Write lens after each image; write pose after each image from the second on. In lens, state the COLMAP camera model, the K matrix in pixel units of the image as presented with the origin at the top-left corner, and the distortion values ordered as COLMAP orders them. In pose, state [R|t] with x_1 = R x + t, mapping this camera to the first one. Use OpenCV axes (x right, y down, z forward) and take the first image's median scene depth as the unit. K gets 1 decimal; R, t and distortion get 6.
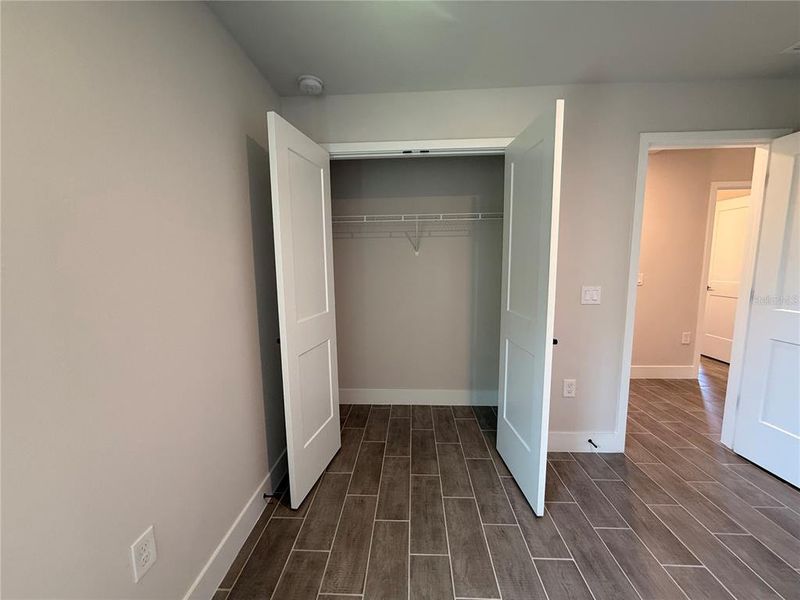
lens RADIAL K [[318.0, 0, 400.5], [0, 318.0, 298.6], [0, 0, 1]] dist [-0.000004, -0.000436]
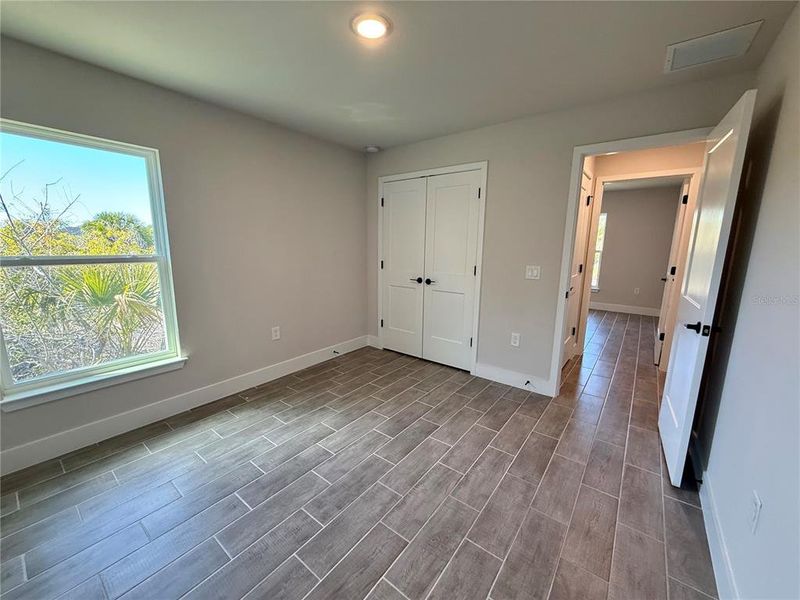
lens RADIAL K [[318.0, 0, 402.0], [0, 318.0, 299.5], [0, 0, 1]] dist [-0.000004, -0.000436]
pose [[0.816584, 0.114382, -0.565780, 1.112933], [-0.083606, 0.993271, 0.080139, 0.048460], [0.571139, -0.018138, 0.820653, -0.507571]]
